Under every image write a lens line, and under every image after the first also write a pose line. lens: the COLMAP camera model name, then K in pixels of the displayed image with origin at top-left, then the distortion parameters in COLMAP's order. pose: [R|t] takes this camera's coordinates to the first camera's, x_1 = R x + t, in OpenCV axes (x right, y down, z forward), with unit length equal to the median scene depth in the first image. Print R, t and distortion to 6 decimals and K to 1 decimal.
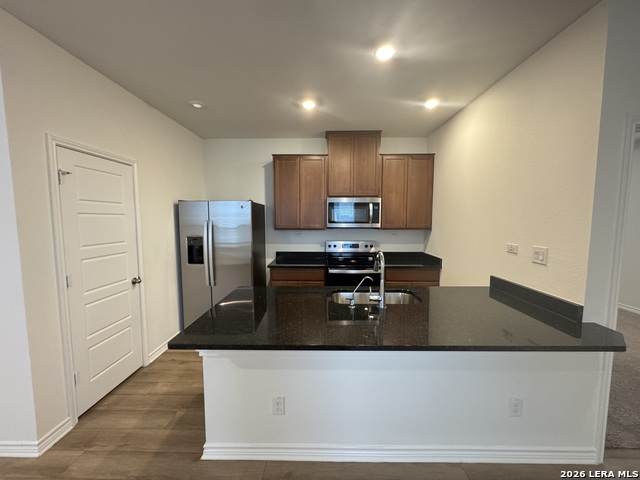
lens RADIAL K [[255.6, 0, 321.1], [0, 255.6, 240.8], [0, 0, 1]] dist [-0.000392, -0.000039]
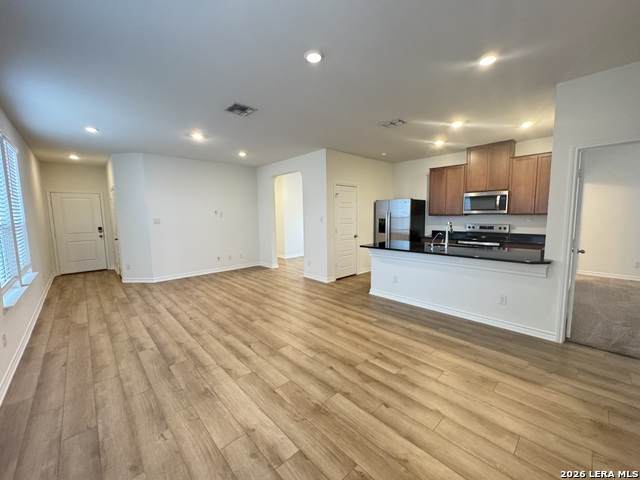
lens RADIAL K [[255.6, 0, 321.1], [0, 255.6, 240.8], [0, 0, 1]] dist [-0.000392, -0.000039]
pose [[0.697355, 0.065373, -0.713739, 0.523172], [-0.047131, 0.997859, 0.045347, 0.076279], [0.715175, 0.002016, 0.698943, -0.622544]]
